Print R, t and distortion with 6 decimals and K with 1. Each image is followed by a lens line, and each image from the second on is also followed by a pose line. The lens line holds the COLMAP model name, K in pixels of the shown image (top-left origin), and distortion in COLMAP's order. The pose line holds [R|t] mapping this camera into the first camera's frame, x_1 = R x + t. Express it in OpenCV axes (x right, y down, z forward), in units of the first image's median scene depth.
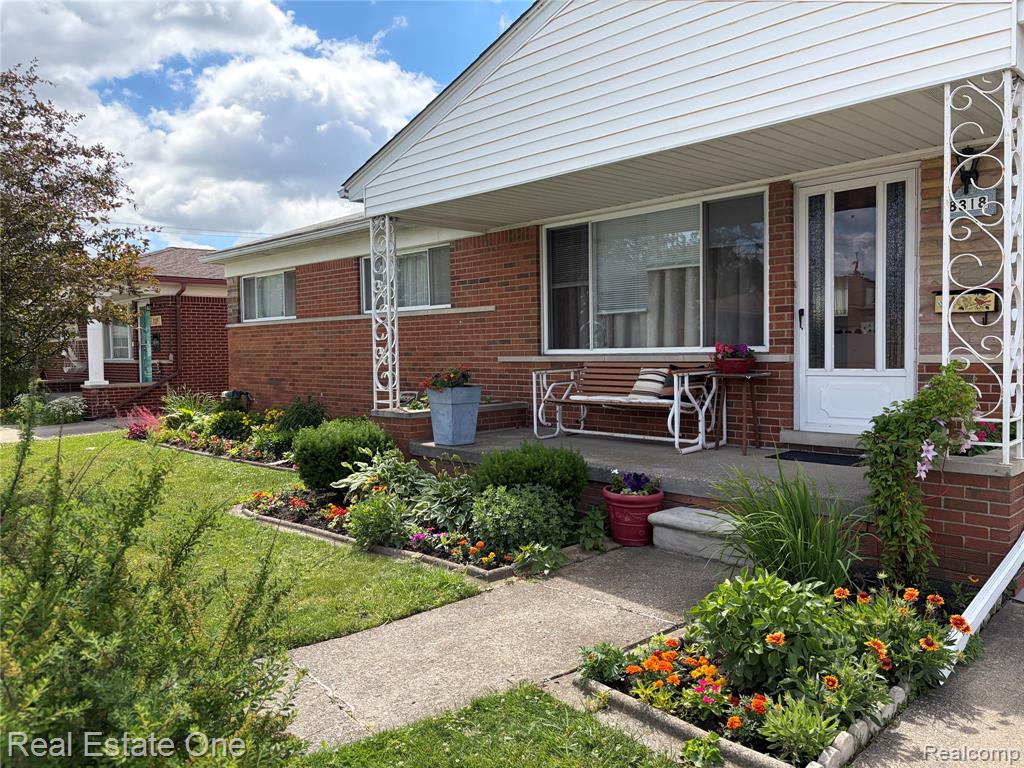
lens RADIAL K [[784.6, 0, 512.0], [0, 784.6, 384.0], [0, 0, 1]] dist [0.025856, -0.007566]
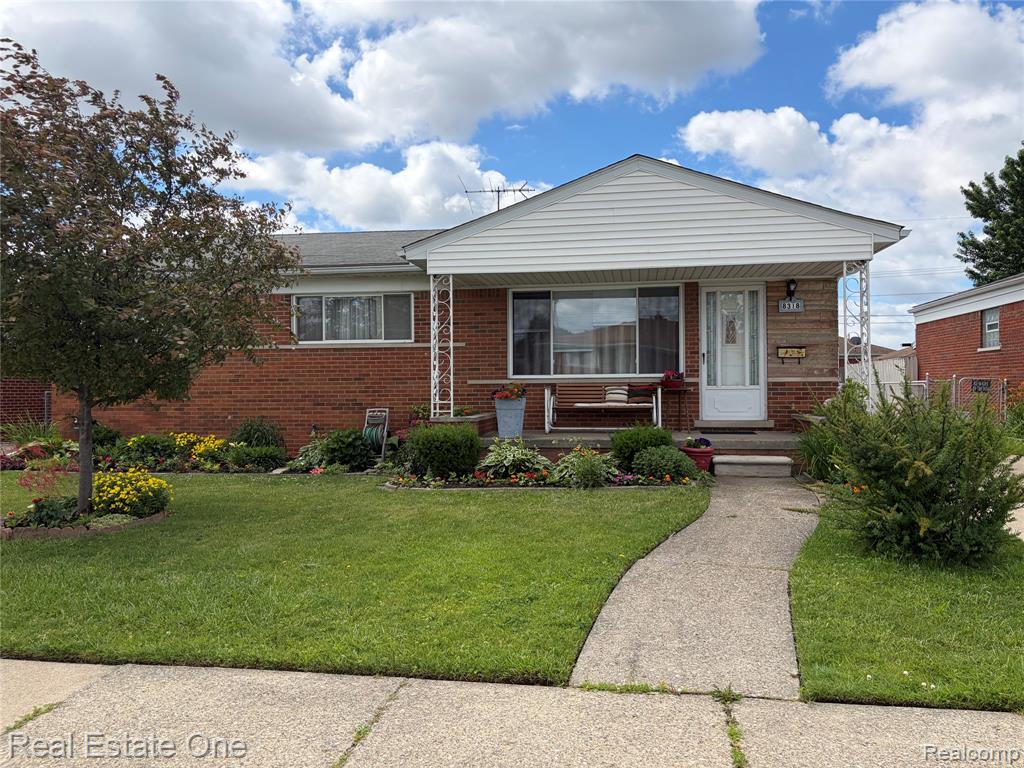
lens RADIAL K [[784.6, 0, 512.0], [0, 784.6, 384.0], [0, 0, 1]] dist [0.025856, -0.007566]
pose [[0.812871, 0.008908, 0.582376, -0.860279], [0.021853, 0.998713, -0.045777, 0.040868], [-0.582034, 0.049937, 0.811629, -0.169987]]
